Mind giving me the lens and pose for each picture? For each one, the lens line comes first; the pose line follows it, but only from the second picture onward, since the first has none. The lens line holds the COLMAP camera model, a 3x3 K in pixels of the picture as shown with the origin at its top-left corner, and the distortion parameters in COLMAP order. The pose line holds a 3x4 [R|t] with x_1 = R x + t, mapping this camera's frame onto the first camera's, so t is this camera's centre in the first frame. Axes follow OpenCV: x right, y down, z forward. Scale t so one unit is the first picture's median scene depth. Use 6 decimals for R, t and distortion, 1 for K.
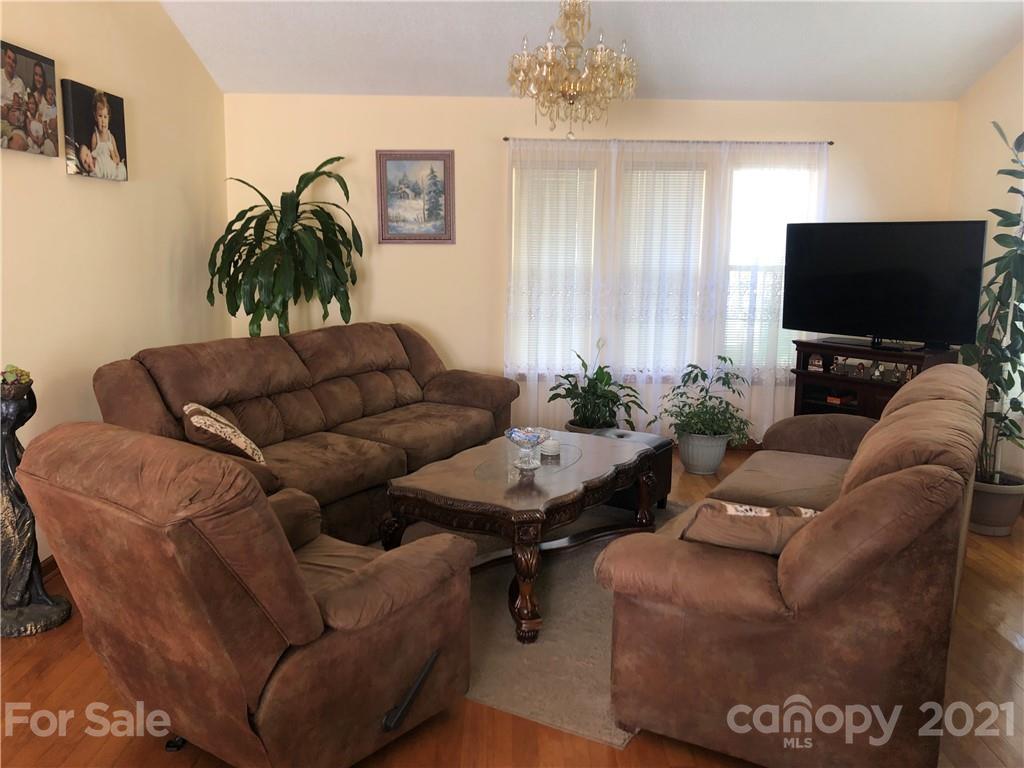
lens RADIAL K [[846.9, 0, 506.9], [0, 846.9, 376.8], [0, 0, 1]] dist [0.035936, -0.041291]
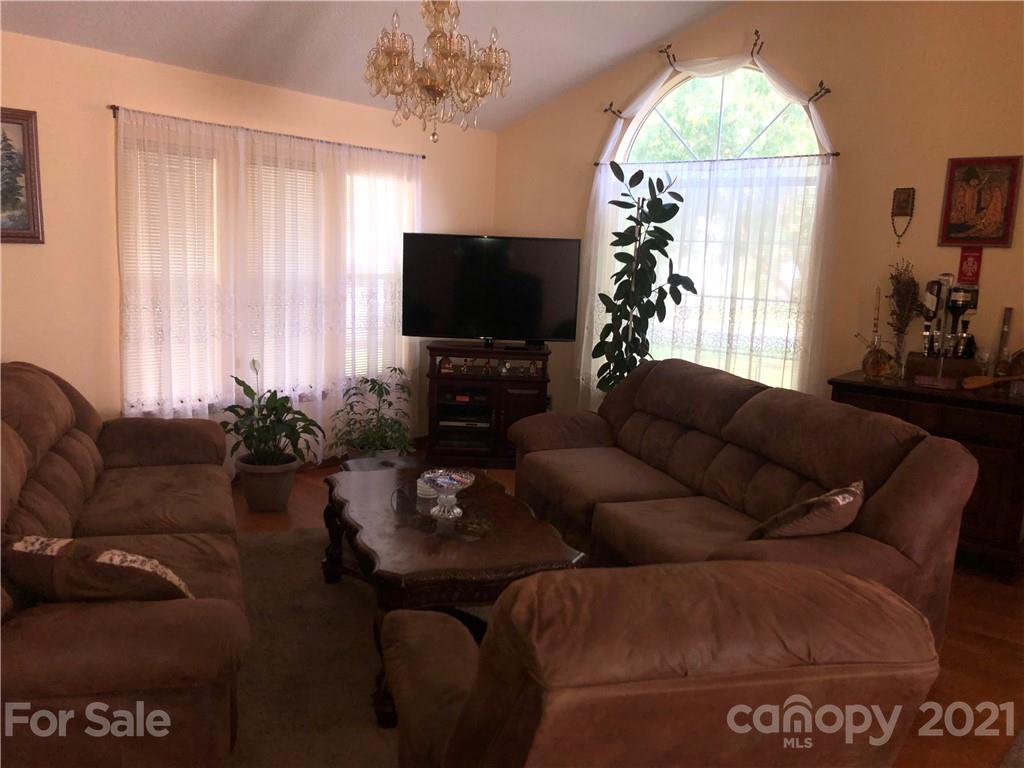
lens RADIAL K [[846.9, 0, 513.2], [0, 846.9, 380.7], [0, 0, 1]] dist [0.035936, -0.041291]
pose [[0.632517, -0.102041, 0.767795, -0.386459], [0.090274, 0.994240, 0.057766, -0.049683], [-0.769267, 0.032774, 0.638086, 0.250086]]
